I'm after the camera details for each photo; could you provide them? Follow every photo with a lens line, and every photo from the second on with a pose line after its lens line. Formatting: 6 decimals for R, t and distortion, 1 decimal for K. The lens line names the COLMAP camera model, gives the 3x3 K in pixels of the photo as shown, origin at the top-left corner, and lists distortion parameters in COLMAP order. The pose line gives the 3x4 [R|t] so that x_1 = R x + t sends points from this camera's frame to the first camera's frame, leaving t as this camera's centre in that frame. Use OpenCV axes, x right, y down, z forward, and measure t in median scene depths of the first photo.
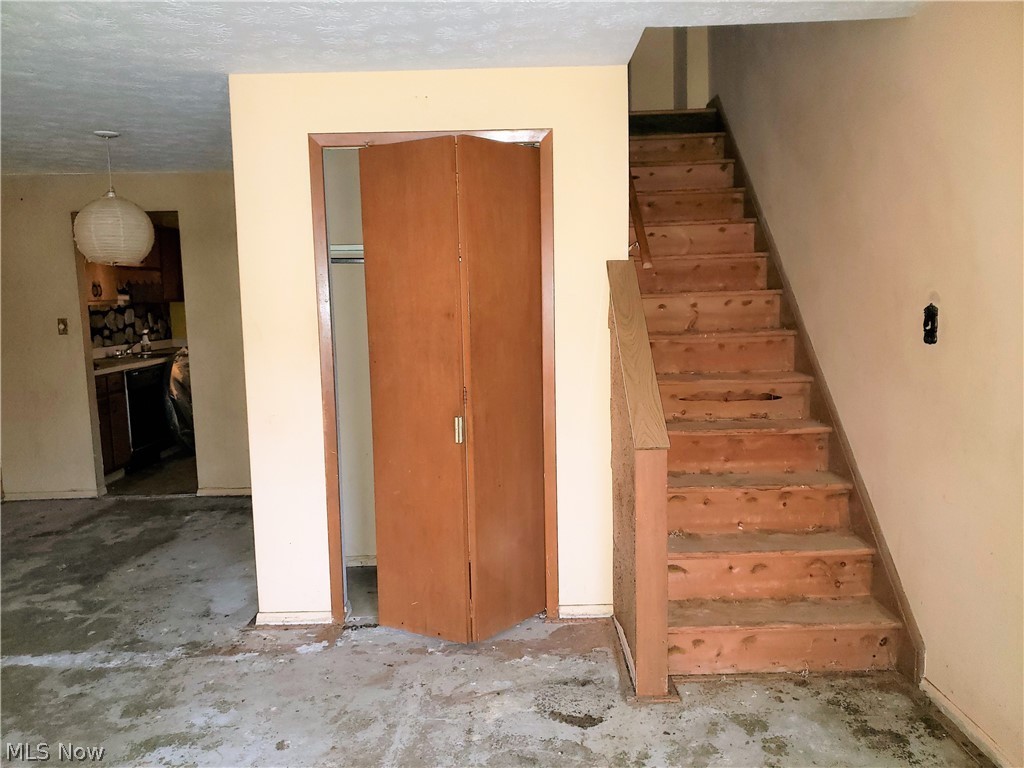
lens RADIAL K [[799.2, 0, 519.7], [0, 799.2, 379.9], [0, 0, 1]] dist [-0.015889, 0.043930]
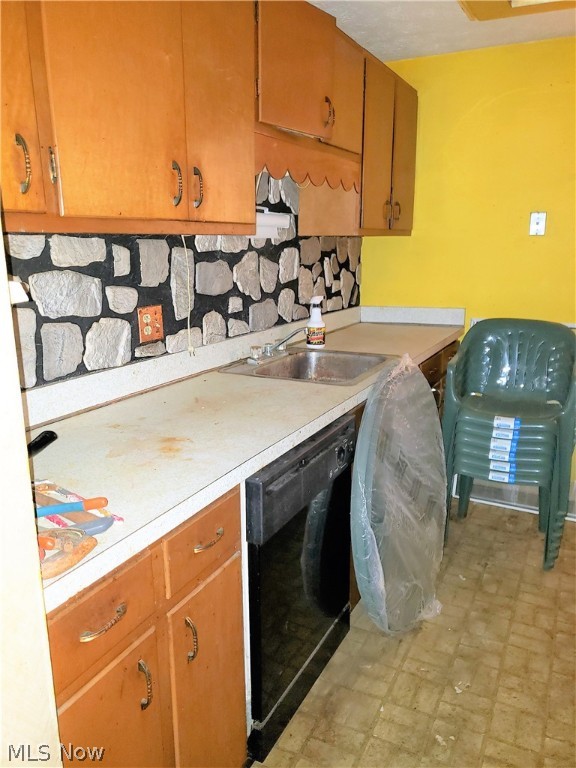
lens RADIAL K [[599.4, 0, 291.2], [0, 599.4, 386.0], [0, 0, 1]] dist [-0.015889, 0.043930]
pose [[0.889049, 0.132798, -0.438129, -0.680477], [-0.072578, 0.985786, 0.151520, -0.131410], [0.452023, -0.102910, 0.886050, 1.429877]]
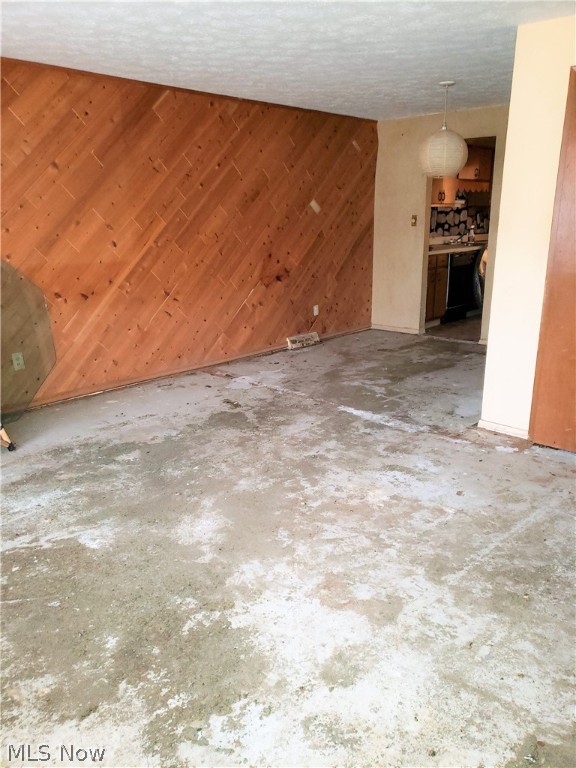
lens RADIAL K [[599.4, 0, 273.5], [0, 599.4, 384.3], [0, 0, 1]] dist [-0.015889, 0.043930]
pose [[0.704959, 0.208922, -0.677779, 0.123963], [-0.076403, 0.972439, 0.220283, 0.008288], [0.705120, -0.103506, 0.701492, -0.045388]]
